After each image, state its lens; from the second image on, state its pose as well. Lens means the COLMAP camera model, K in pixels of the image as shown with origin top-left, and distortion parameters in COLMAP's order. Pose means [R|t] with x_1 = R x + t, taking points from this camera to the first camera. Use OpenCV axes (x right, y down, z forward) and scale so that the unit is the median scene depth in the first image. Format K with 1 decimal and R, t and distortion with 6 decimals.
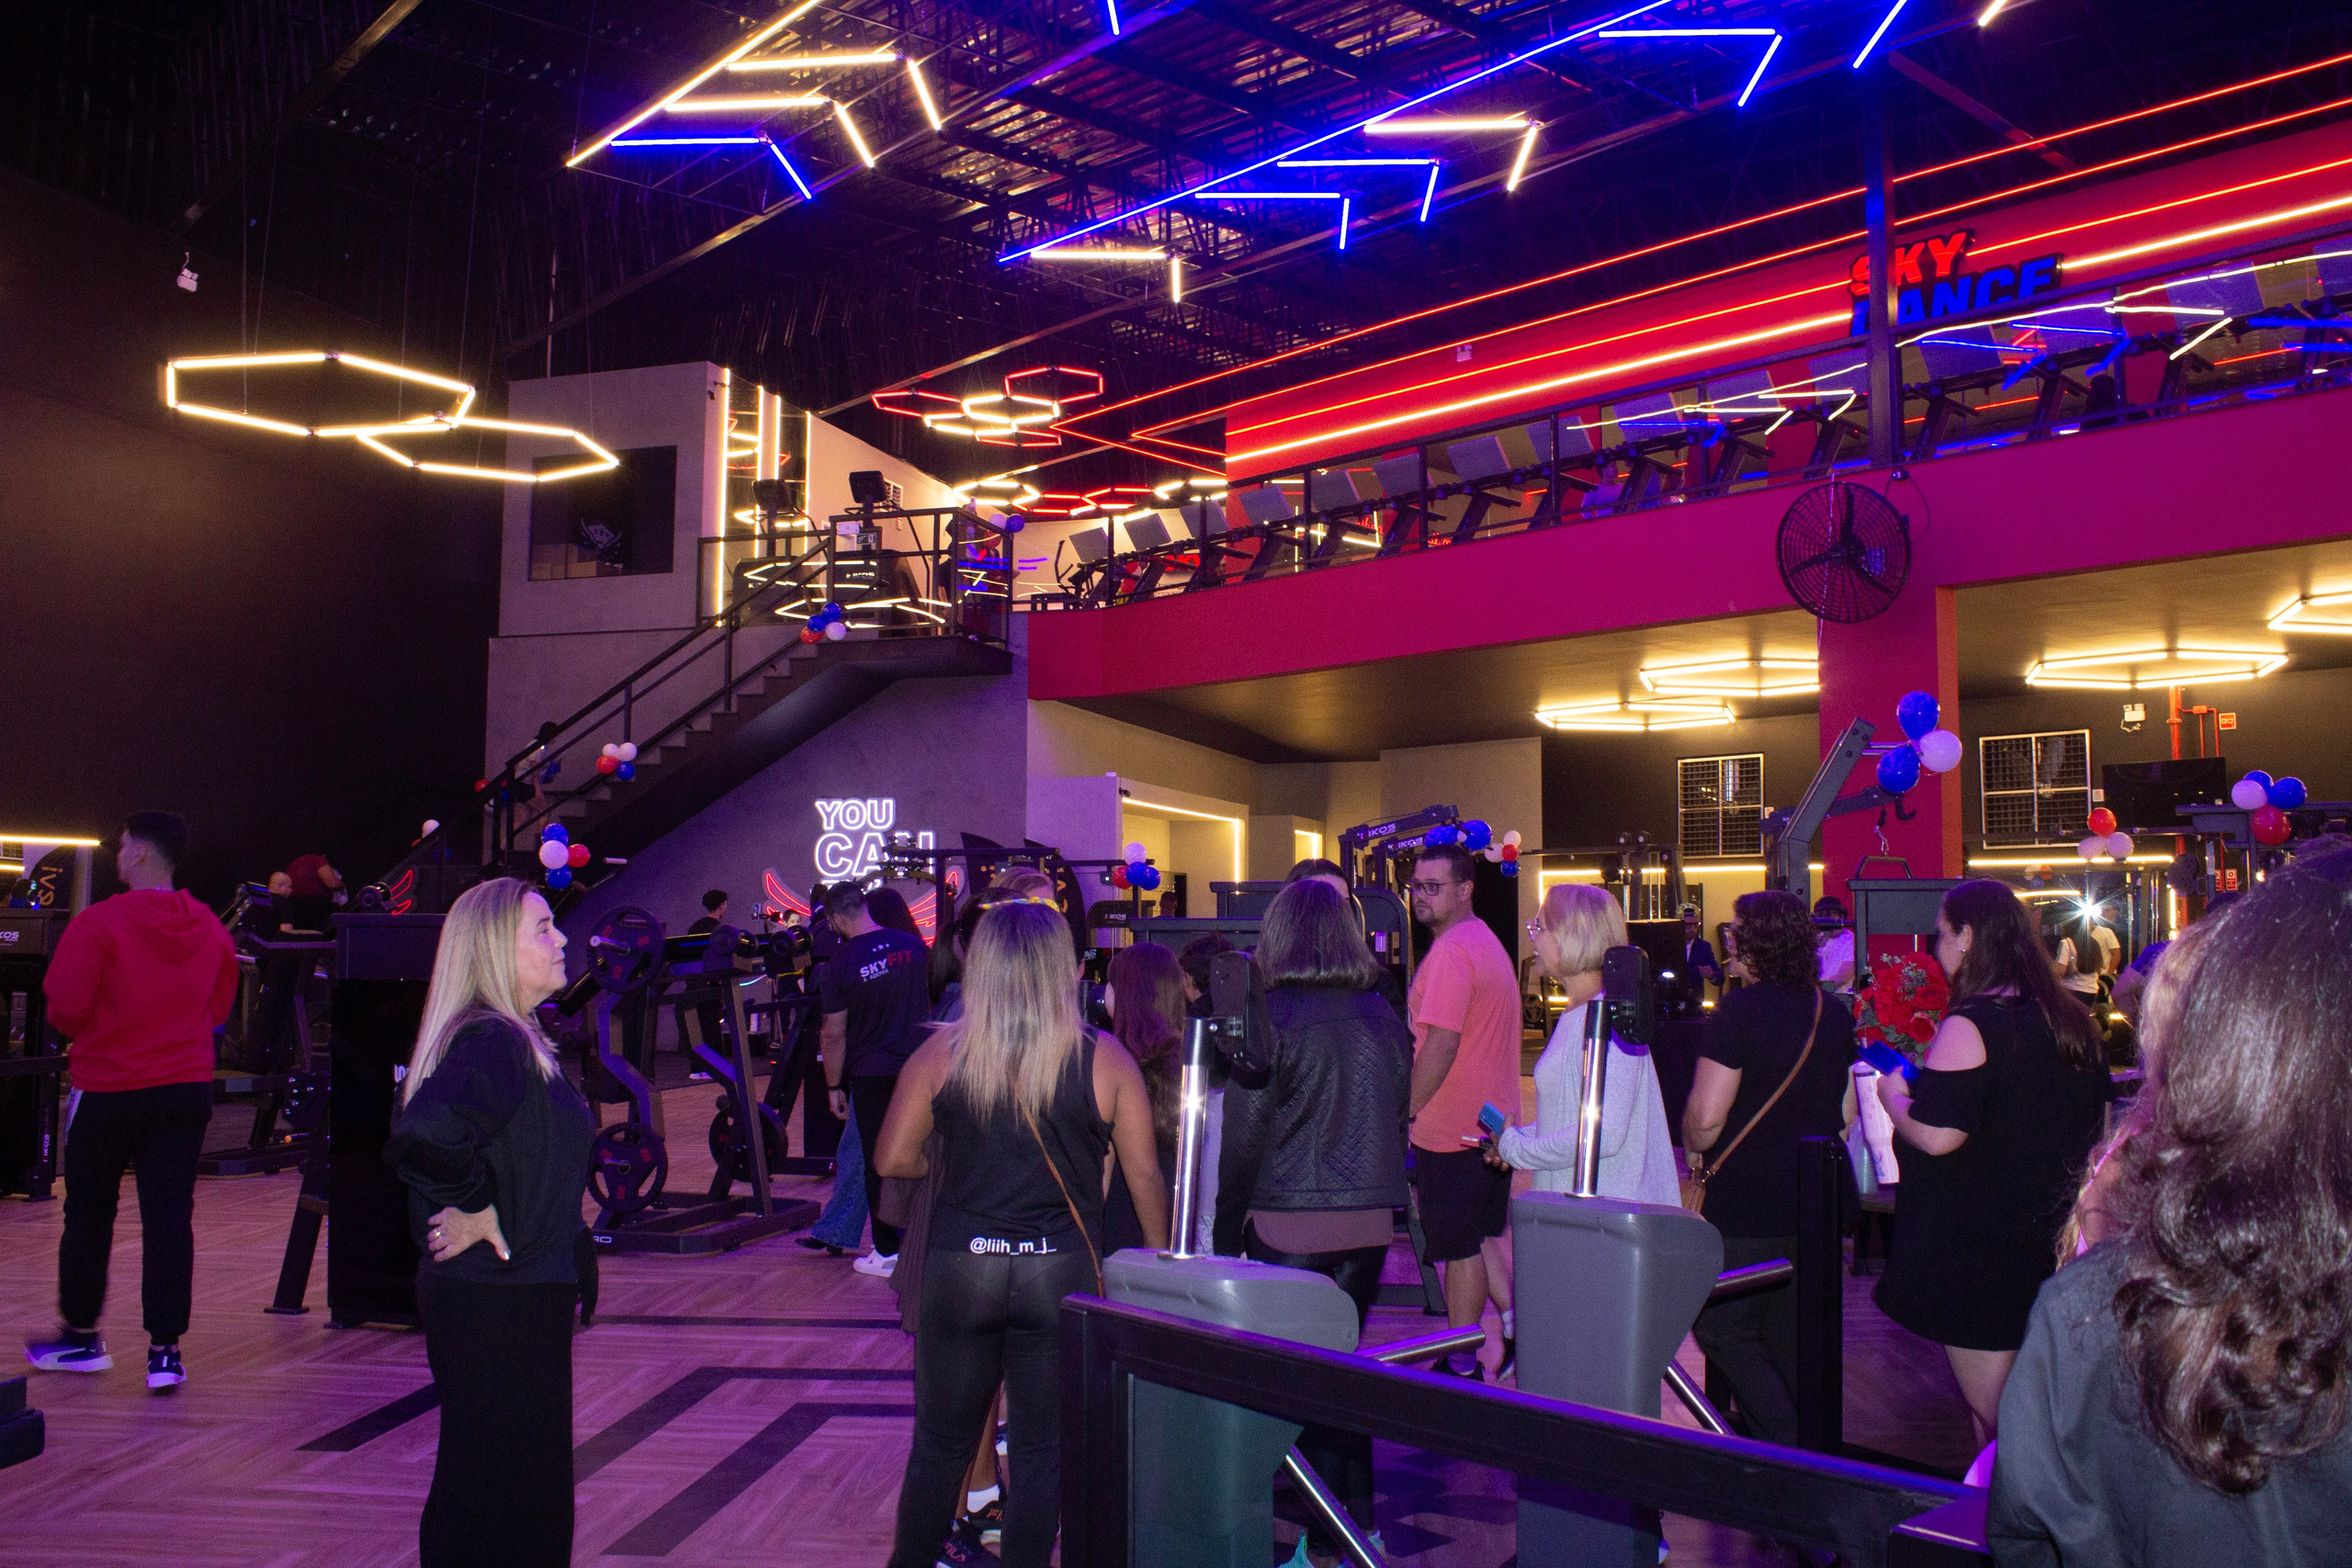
lens RADIAL K [[1964.8, 0, 1176.0], [0, 1964.8, 784.0], [0, 0, 1]] dist [-0.122753, 0.004189]
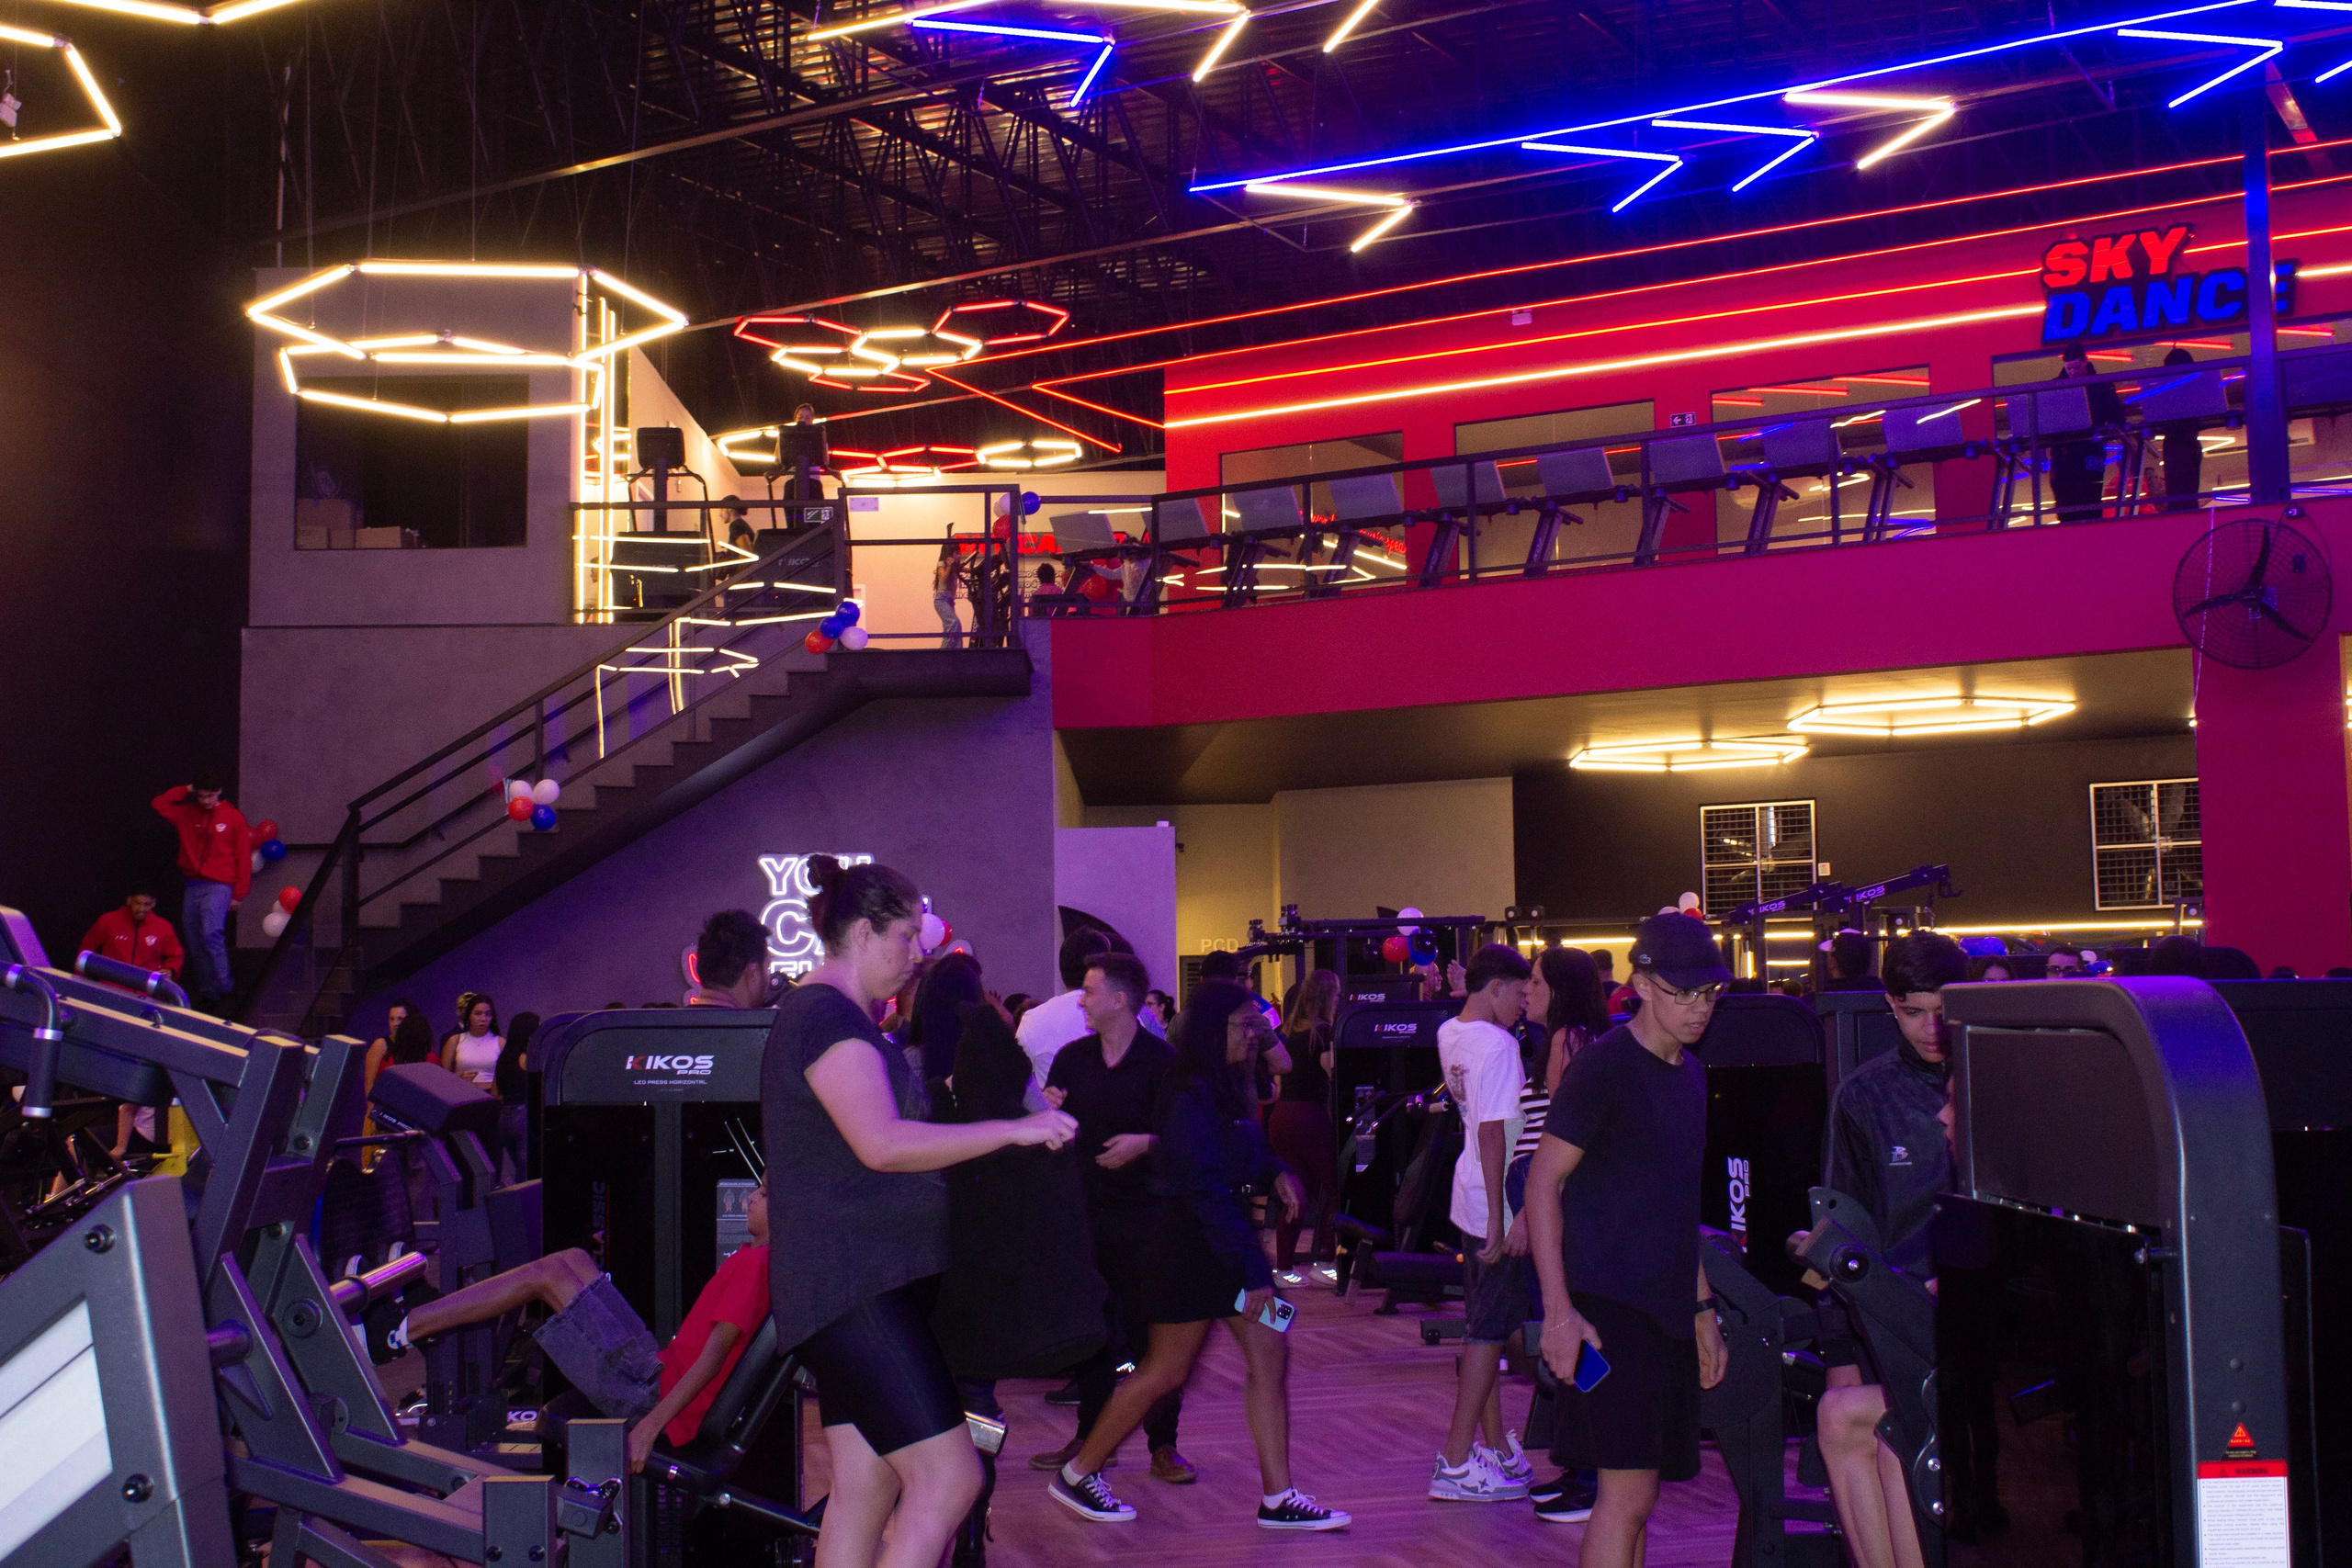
lens RADIAL K [[2706.3, 0, 1176.0], [0, 2706.3, 784.0], [0, 0, 1]] dist [-0.068855, -0.010384]
pose [[0.954340, 0.007067, 0.298639, -0.344985], [-0.002752, 0.999886, -0.014868, -0.004685], [-0.298710, 0.013368, 0.954250, -0.050480]]
